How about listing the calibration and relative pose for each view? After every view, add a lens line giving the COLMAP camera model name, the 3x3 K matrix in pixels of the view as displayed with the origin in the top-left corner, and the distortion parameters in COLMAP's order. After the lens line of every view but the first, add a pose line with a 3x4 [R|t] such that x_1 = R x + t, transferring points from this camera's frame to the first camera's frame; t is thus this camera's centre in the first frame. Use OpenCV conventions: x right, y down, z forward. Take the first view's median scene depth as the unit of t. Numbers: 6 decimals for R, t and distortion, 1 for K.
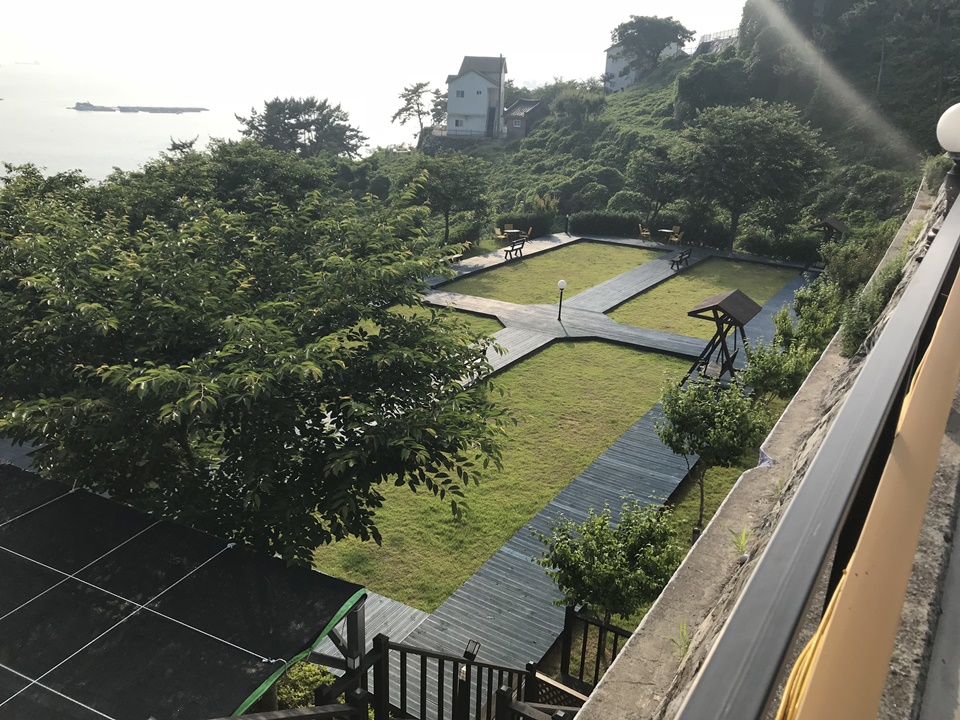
lens RADIAL K [[791.7, 0, 480.0], [0, 791.7, 360.0], [0, 0, 1]] dist [0.005962, -0.013906]
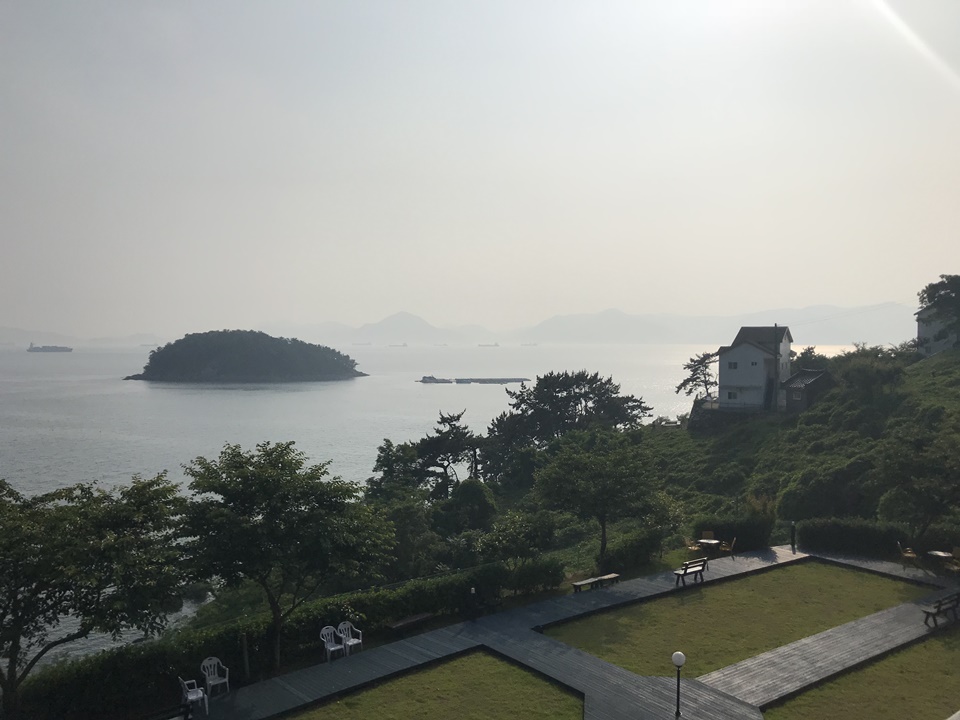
lens RADIAL K [[791.7, 0, 480.0], [0, 791.7, 360.0], [0, 0, 1]] dist [0.005962, -0.013906]
pose [[0.923001, -0.025144, -0.383975, 0.055545], [-0.099853, 0.948030, -0.302107, -0.030577], [0.371616, 0.317186, 0.872522, 0.075249]]
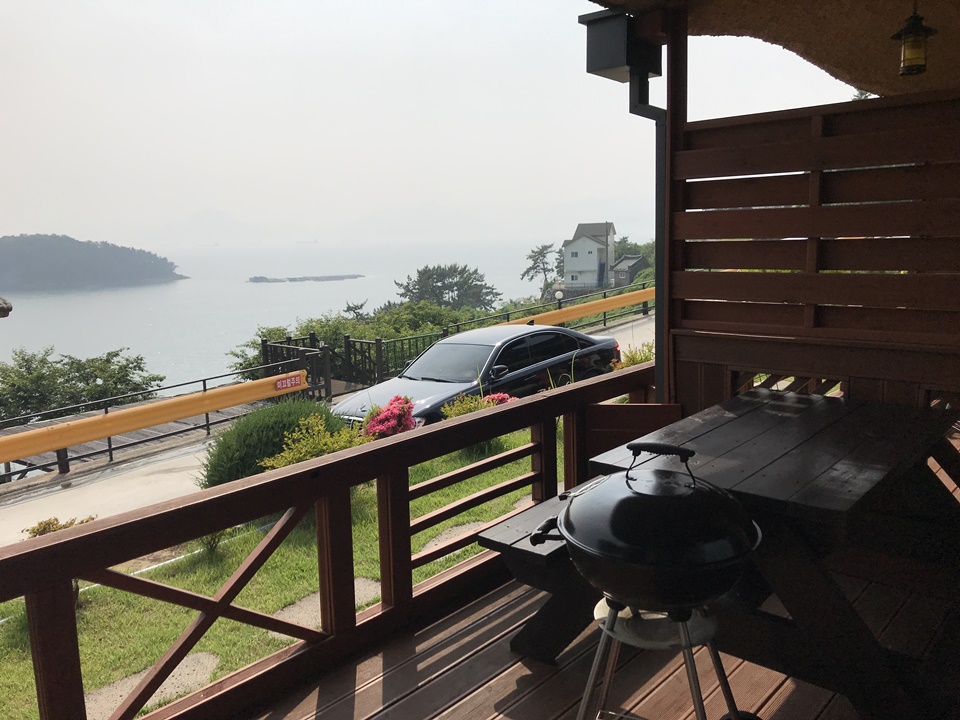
lens RADIAL K [[784.0, 0, 478.3], [0, 784.0, 374.0], [0, 0, 1]] dist [0.047597, -0.011196]
pose [[0.984218, -0.036039, -0.173251, 0.030071], [0.006740, 0.985966, -0.166809, 0.041338], [0.176831, 0.163009, 0.970649, -0.154327]]
